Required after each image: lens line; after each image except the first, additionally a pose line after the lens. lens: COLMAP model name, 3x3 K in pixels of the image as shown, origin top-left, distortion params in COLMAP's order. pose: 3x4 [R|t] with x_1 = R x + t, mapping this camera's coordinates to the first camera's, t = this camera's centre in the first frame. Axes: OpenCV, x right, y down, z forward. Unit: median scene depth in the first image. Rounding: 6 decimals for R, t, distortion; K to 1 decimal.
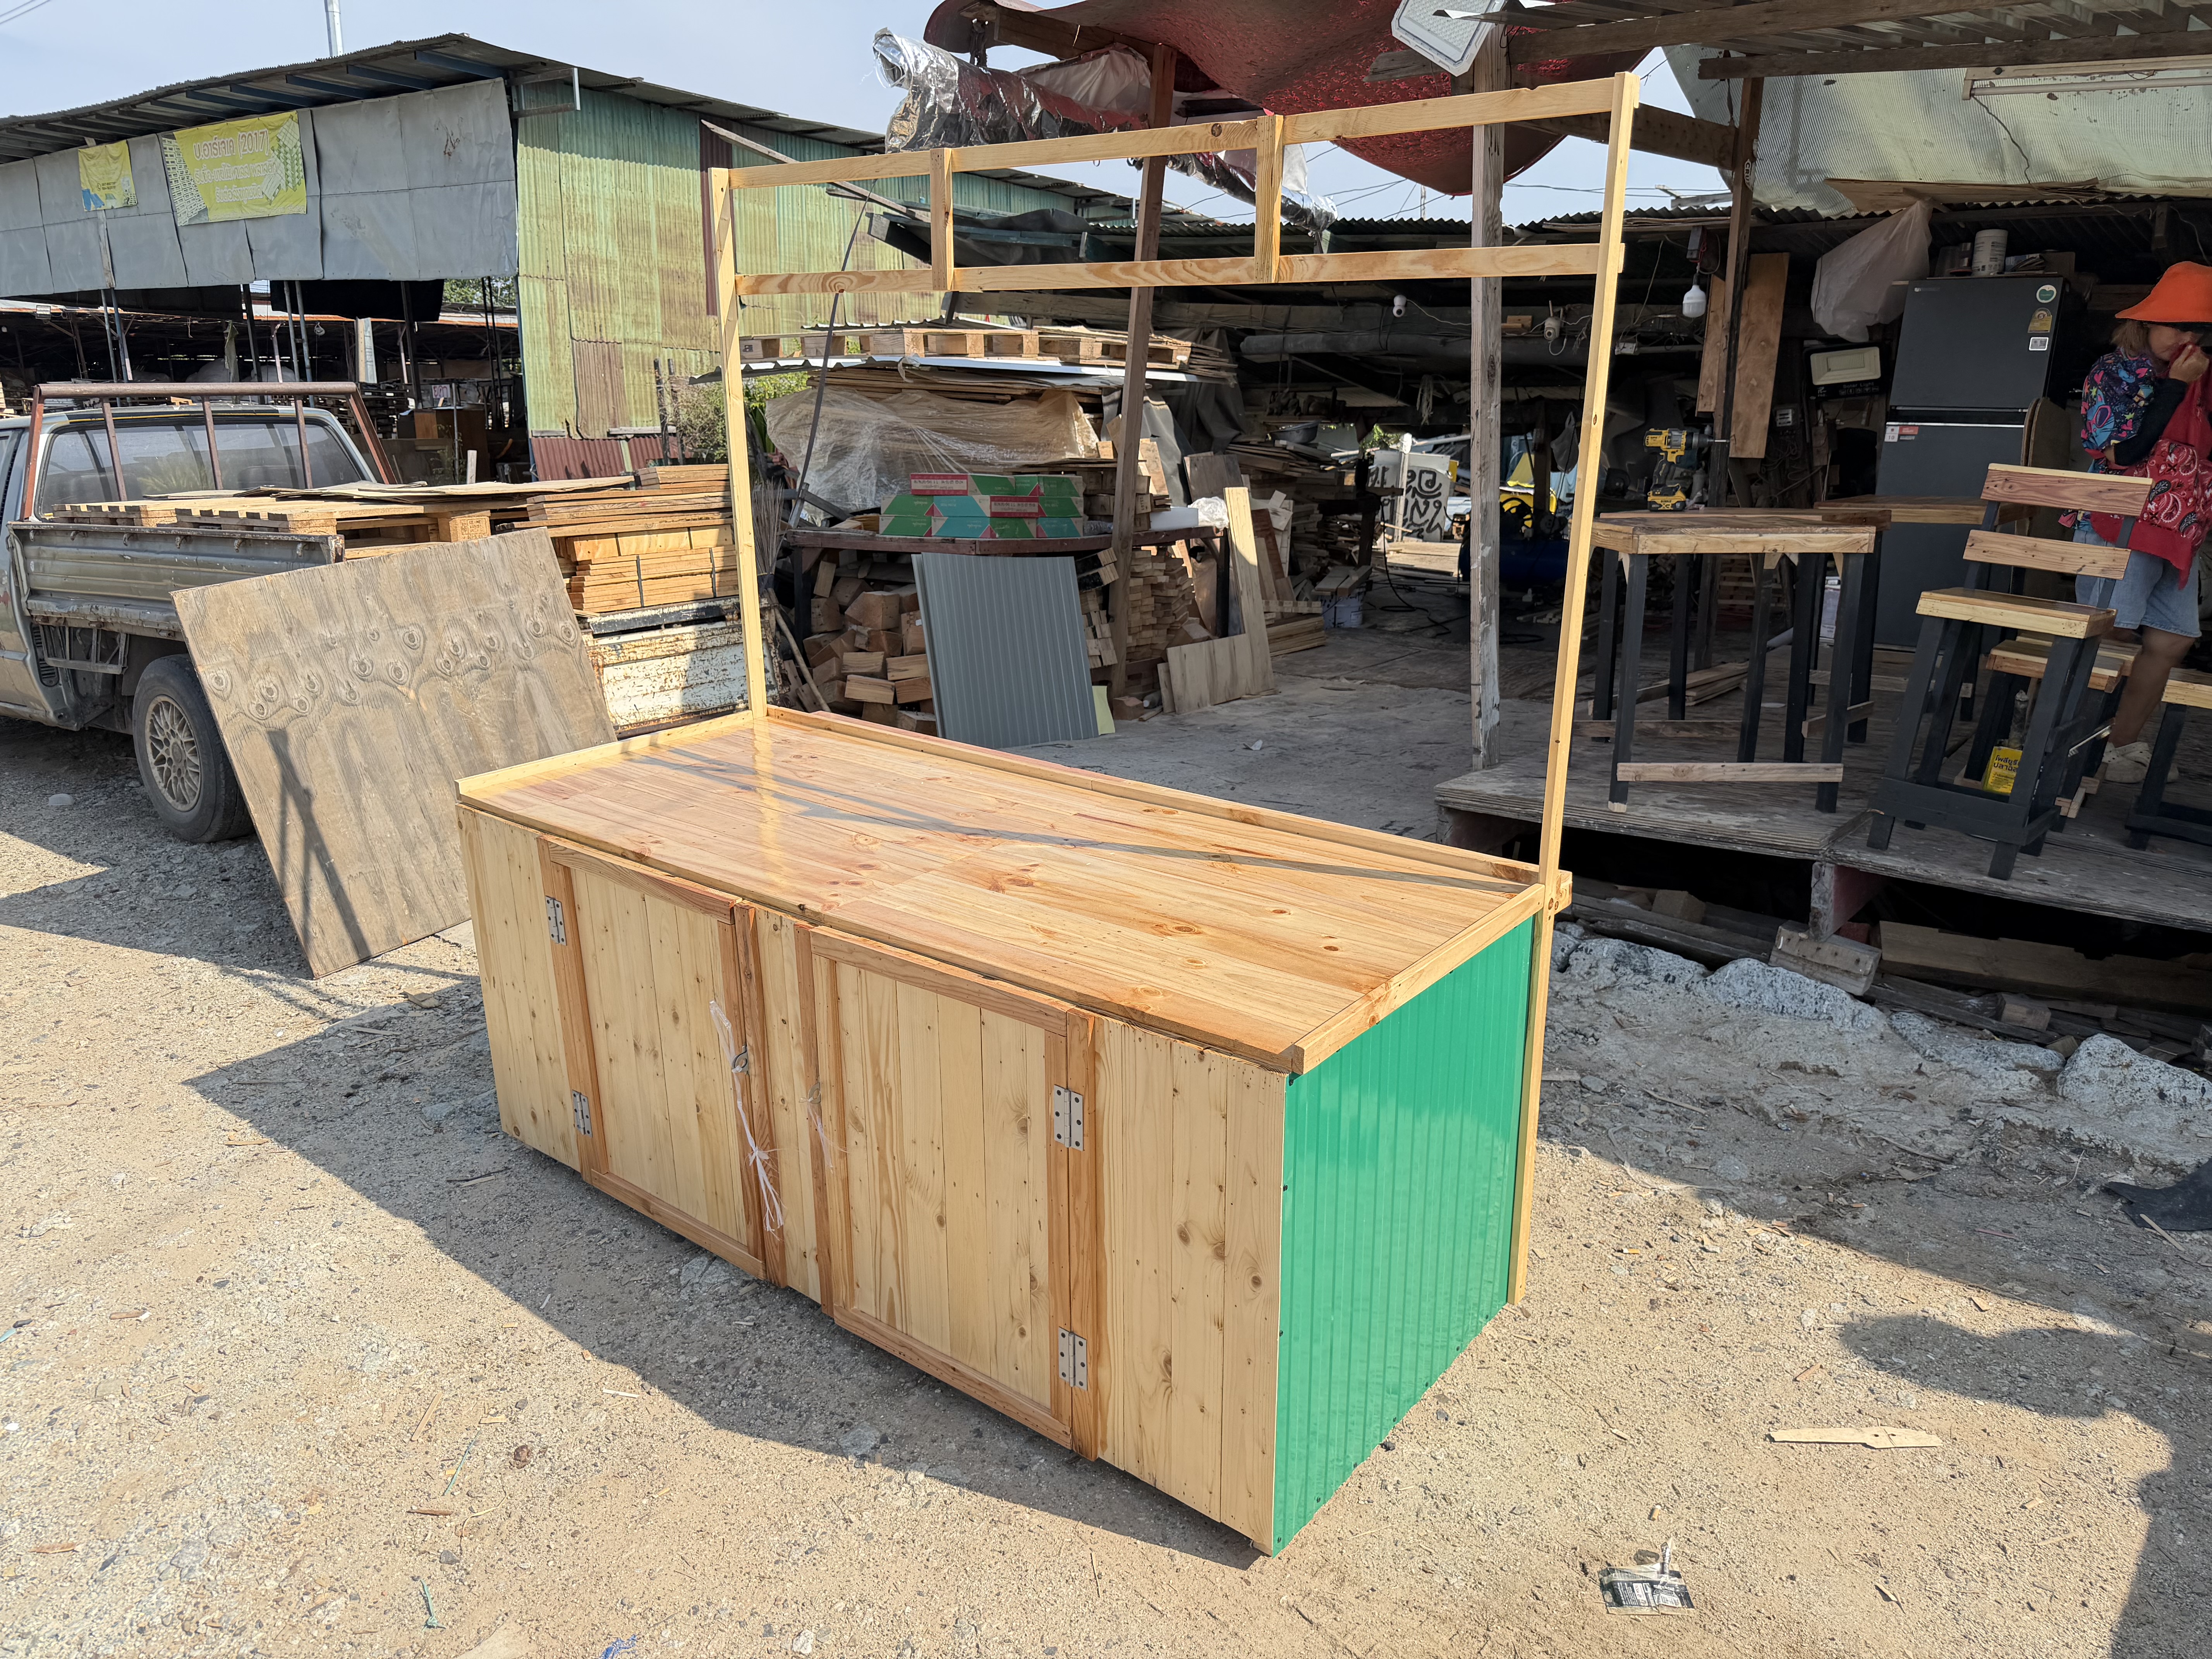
lens RADIAL K [[1547.6, 0, 1106.0], [0, 1547.6, 829.5], [0, 0, 1]] dist [-0.008315, 0.000475]
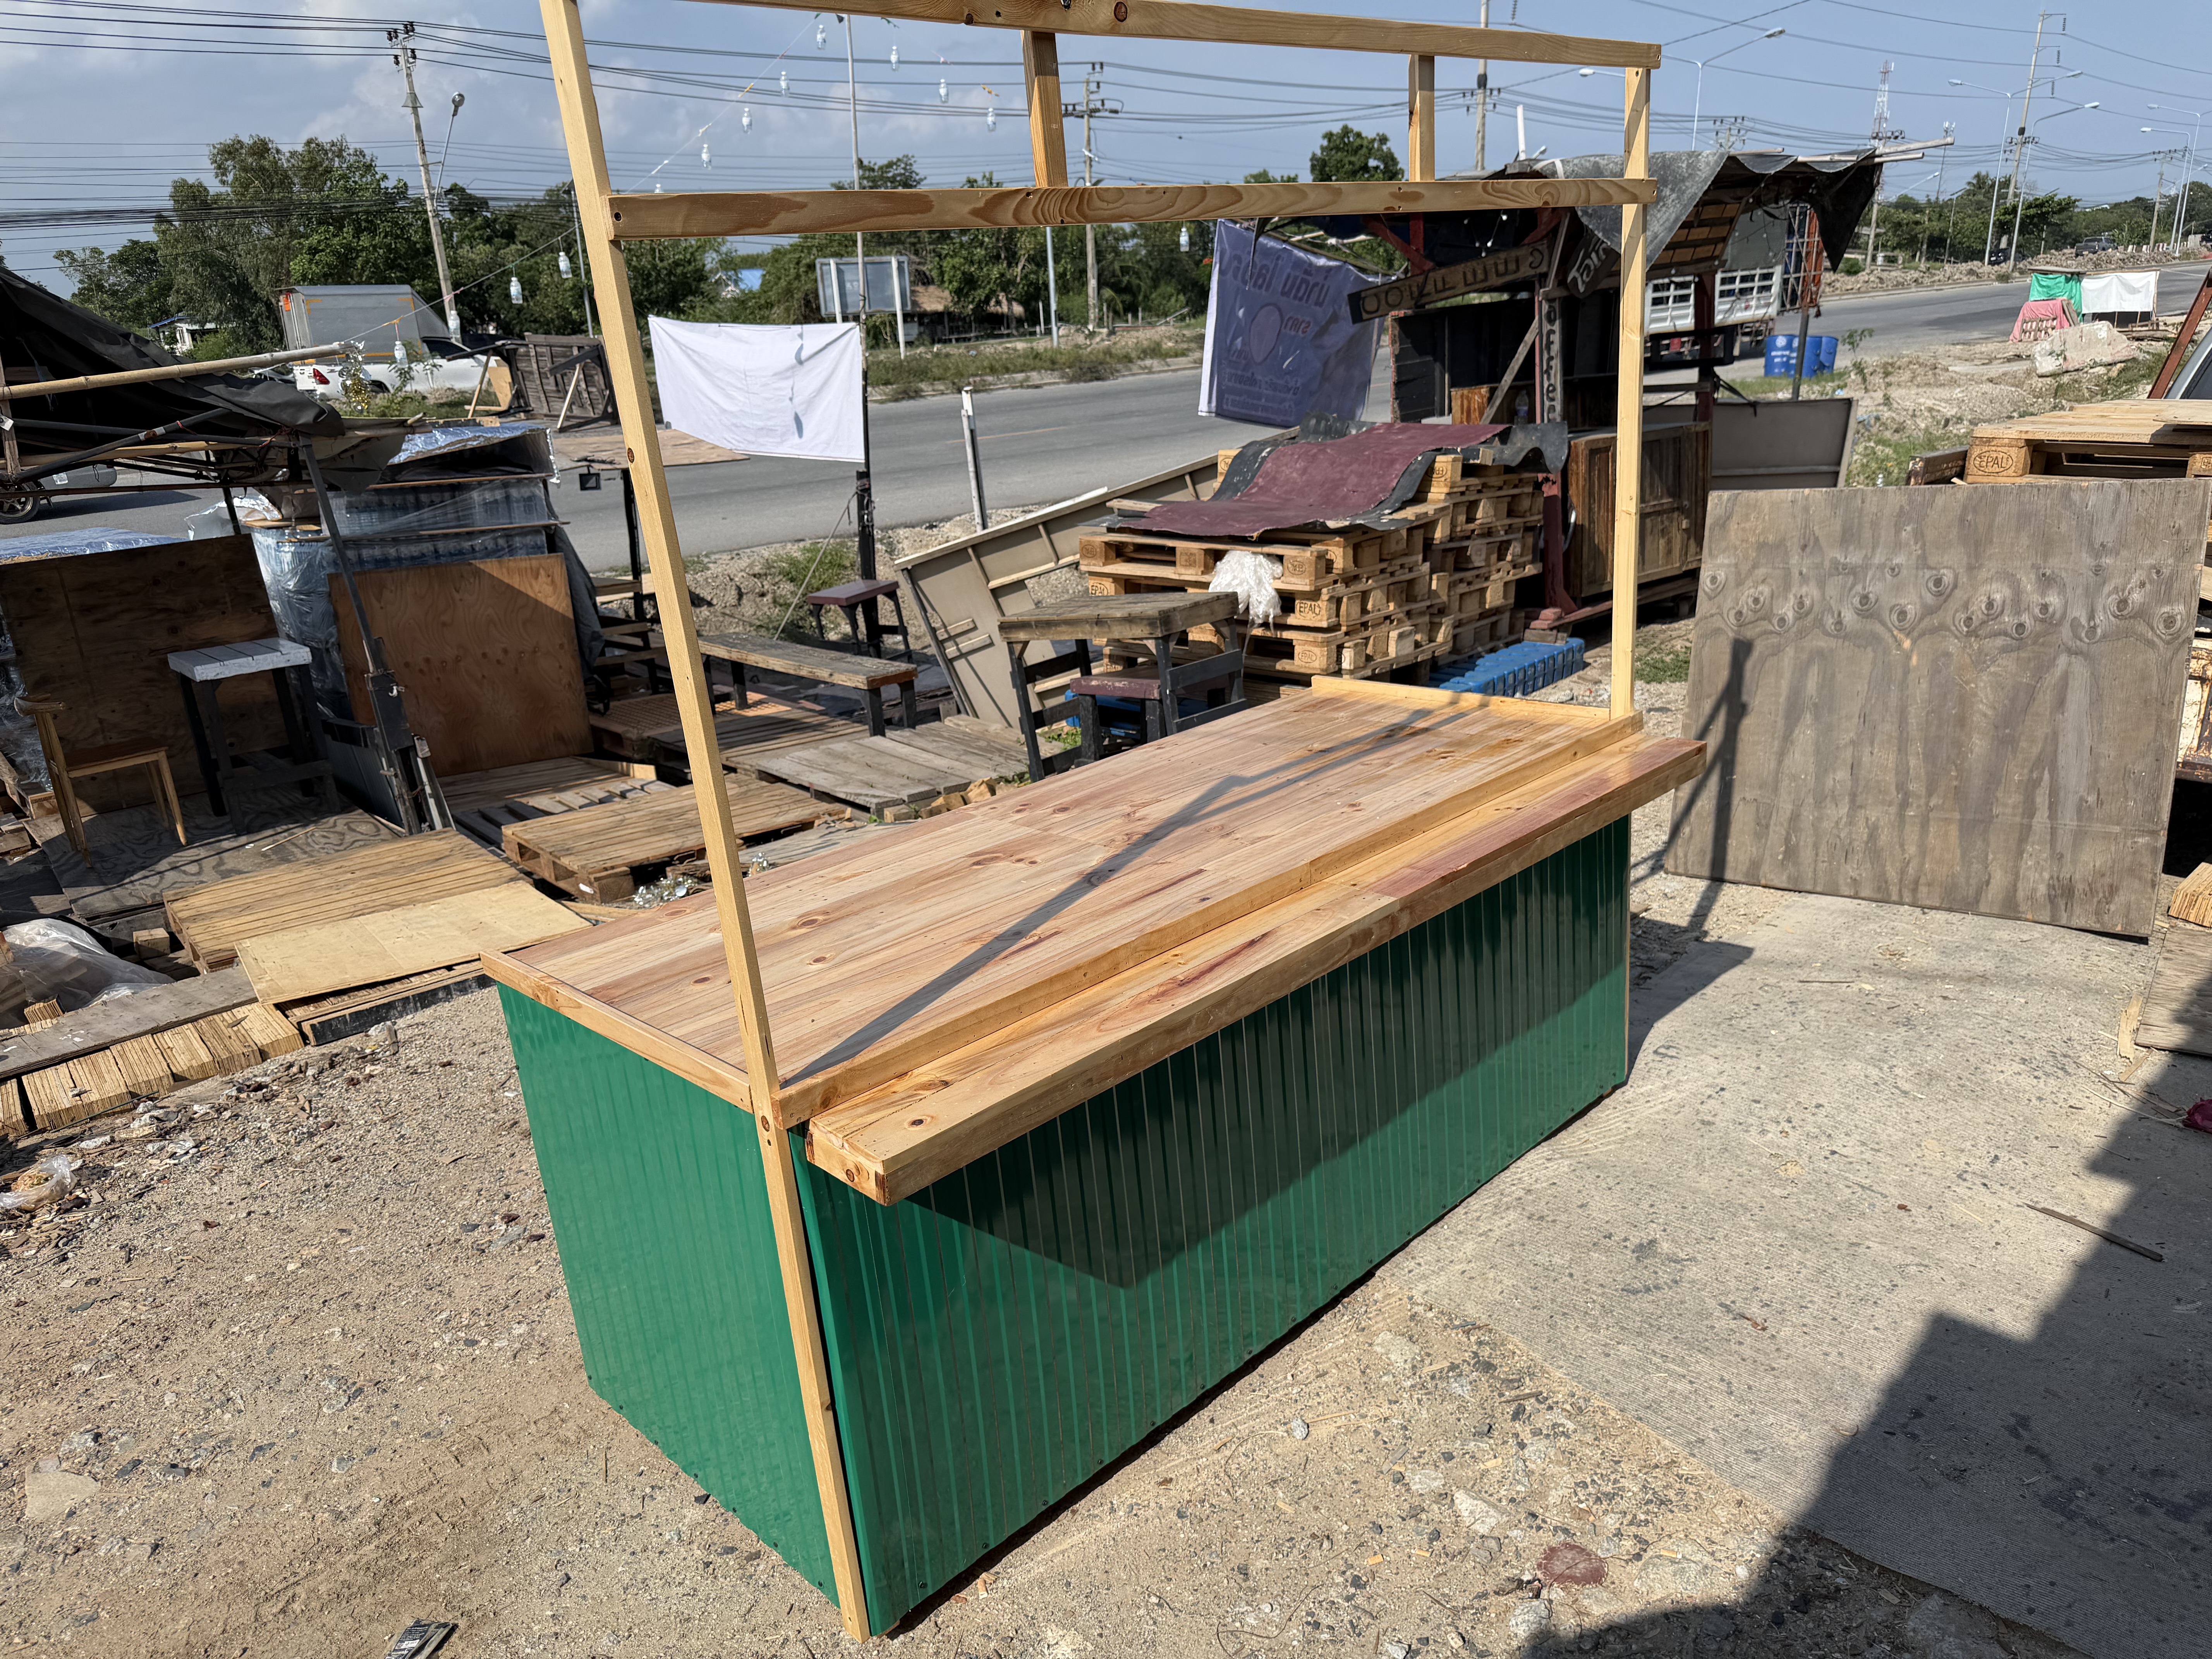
lens RADIAL K [[1561.6, 0, 1106.0], [0, 1561.6, 829.5], [0, 0, 1]] dist [-0.013719, 0.002008]
pose [[-0.136170, 0.324751, -0.935946, 0.806952], [-0.227855, 0.909152, 0.348604, -0.327243], [0.964126, 0.260729, -0.049803, 1.042474]]
